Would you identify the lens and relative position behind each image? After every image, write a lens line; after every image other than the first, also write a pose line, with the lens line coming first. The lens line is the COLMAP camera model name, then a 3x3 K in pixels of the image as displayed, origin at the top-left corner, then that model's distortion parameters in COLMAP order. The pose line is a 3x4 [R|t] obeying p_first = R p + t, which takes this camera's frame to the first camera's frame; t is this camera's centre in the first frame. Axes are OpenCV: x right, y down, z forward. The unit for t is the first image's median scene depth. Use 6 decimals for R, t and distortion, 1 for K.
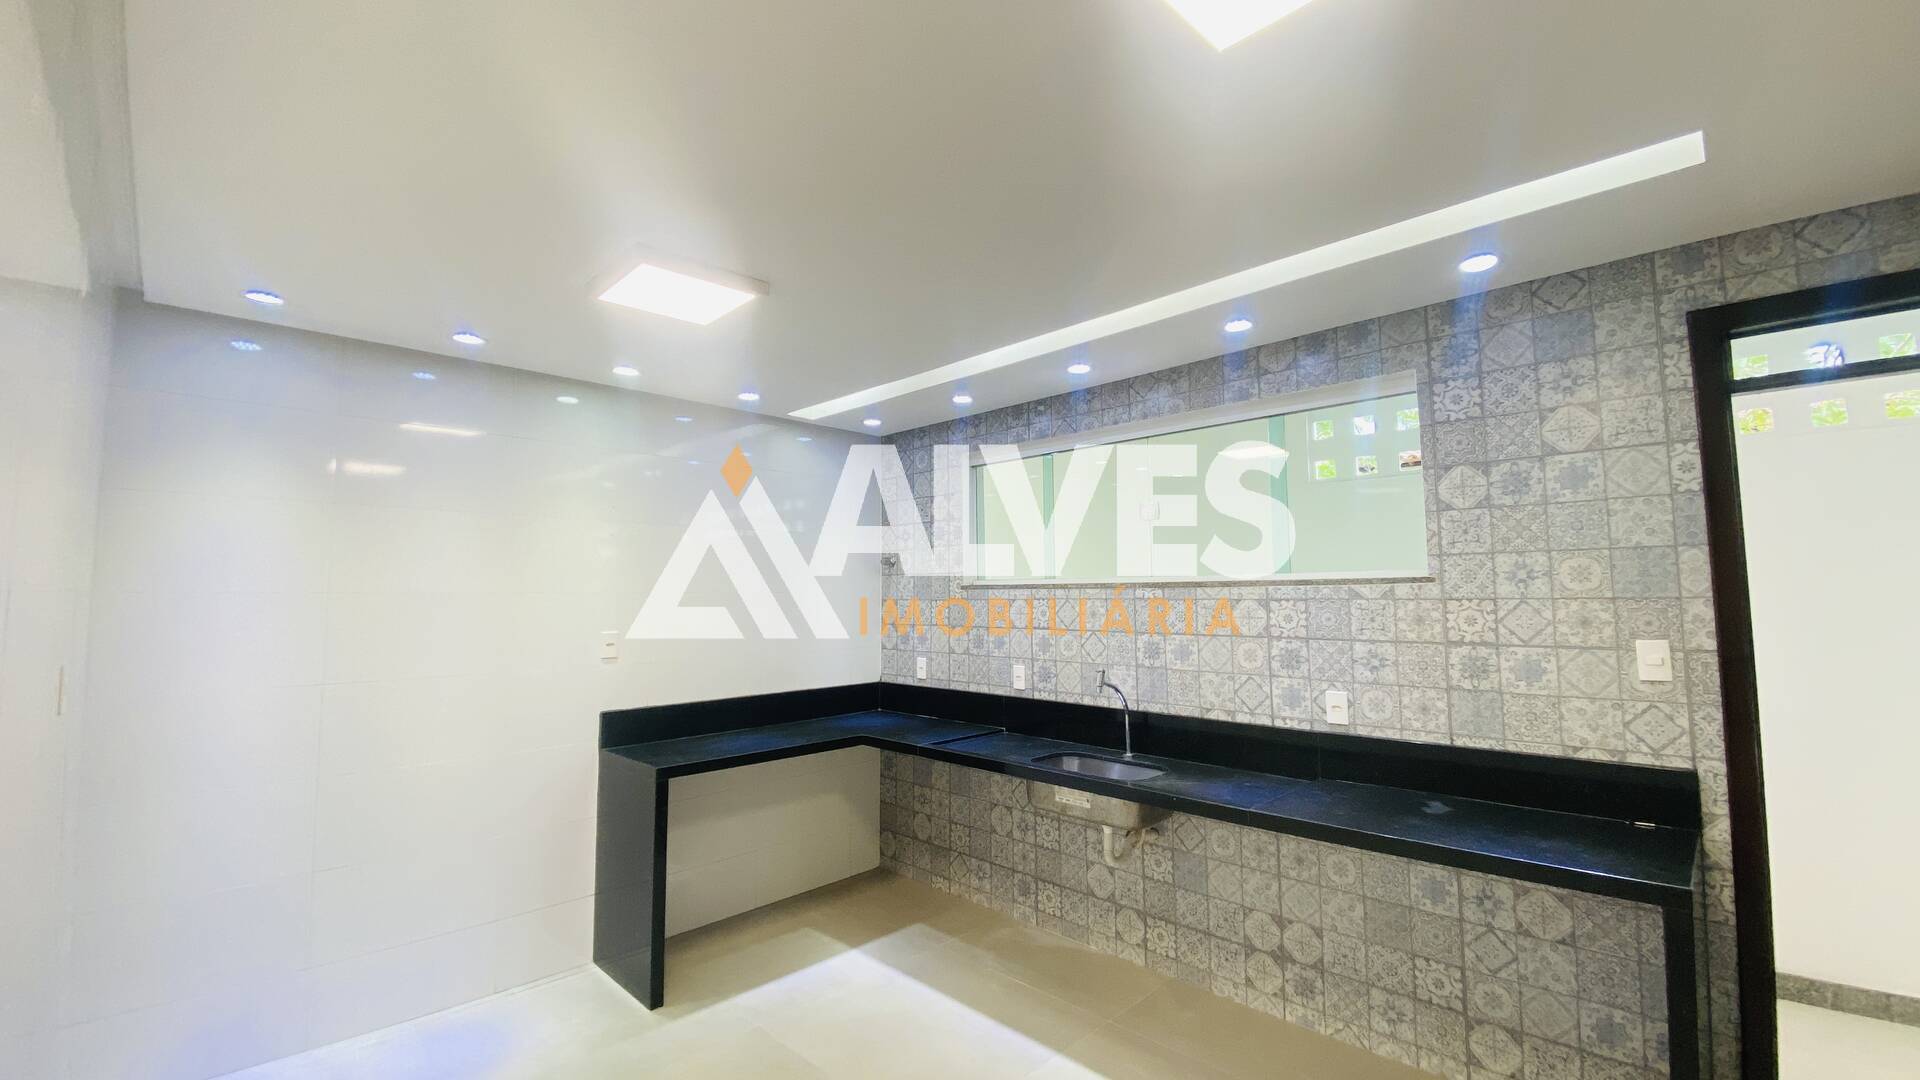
lens RADIAL K [[774.2, 0, 964.4], [0, 774.2, 542.3], [0, 0, 1]] dist [0.013465, -0.016858]
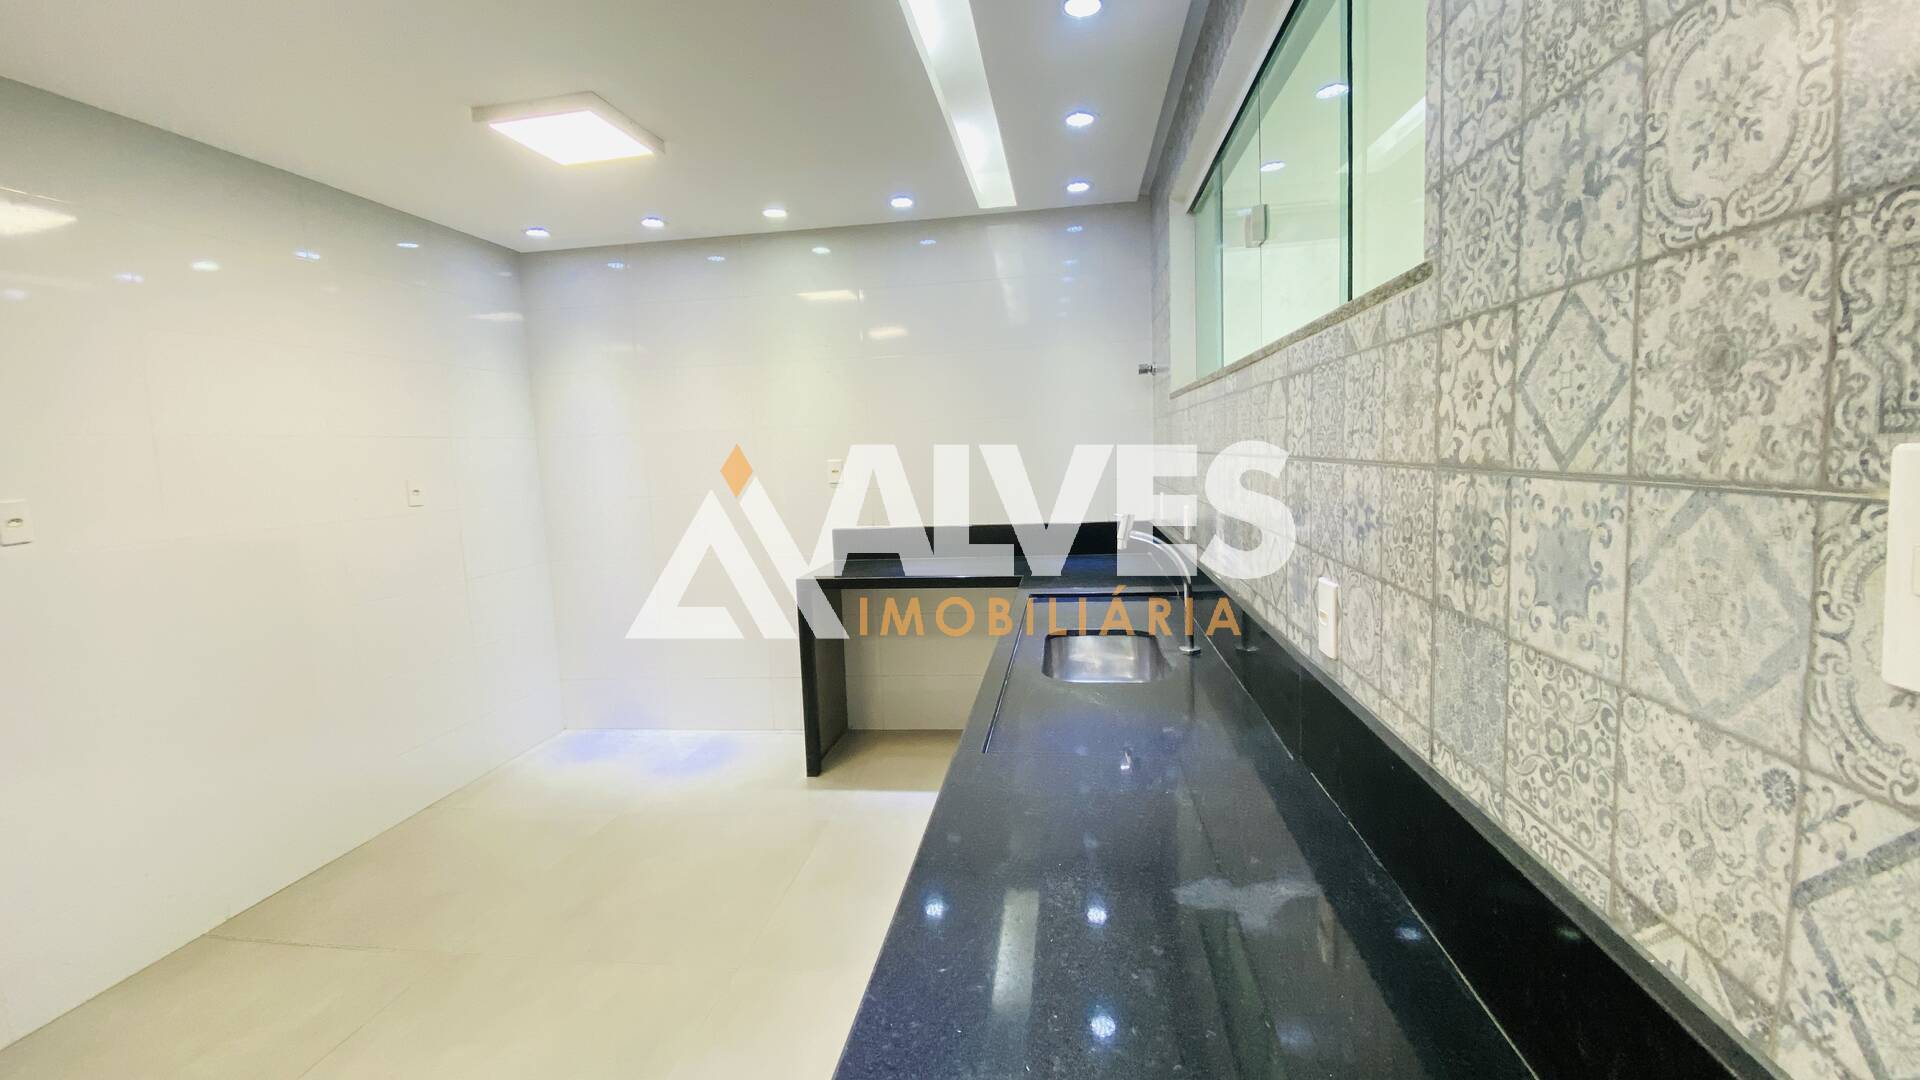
lens RADIAL K [[774.2, 0, 952.7], [0, 774.2, 540.6], [0, 0, 1]] dist [0.013465, -0.016858]
pose [[0.595257, 0.076632, -0.799873, 0.751817], [0.093653, 0.982041, 0.163780, 0.087194], [0.798059, -0.172401, 0.577390, 0.639110]]
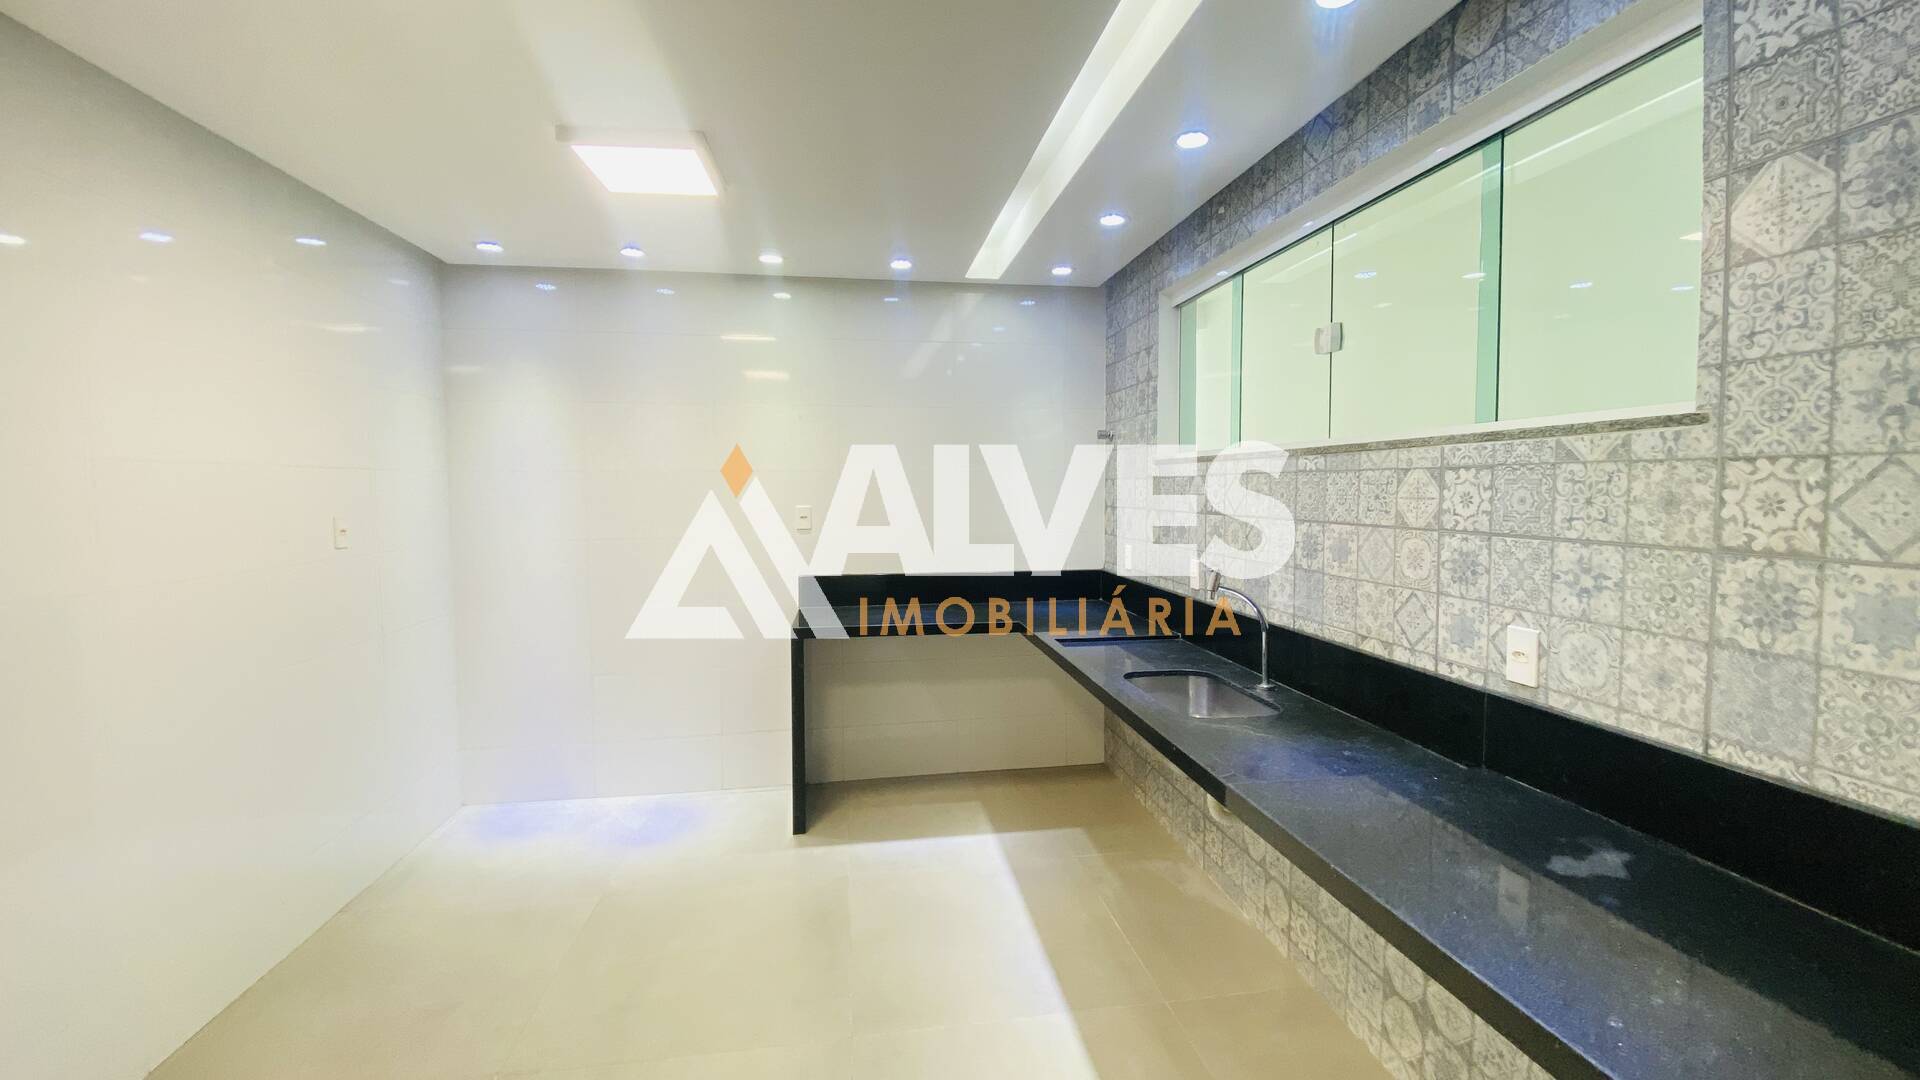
lens RADIAL K [[774.2, 0, 959.5], [0, 774.2, 541.9], [0, 0, 1]] dist [0.013465, -0.016858]
pose [[0.799409, 0.045739, -0.599044, 0.525711], [0.041433, 0.990527, 0.130921, 0.042101], [0.599357, -0.129480, 0.789941, 0.340320]]
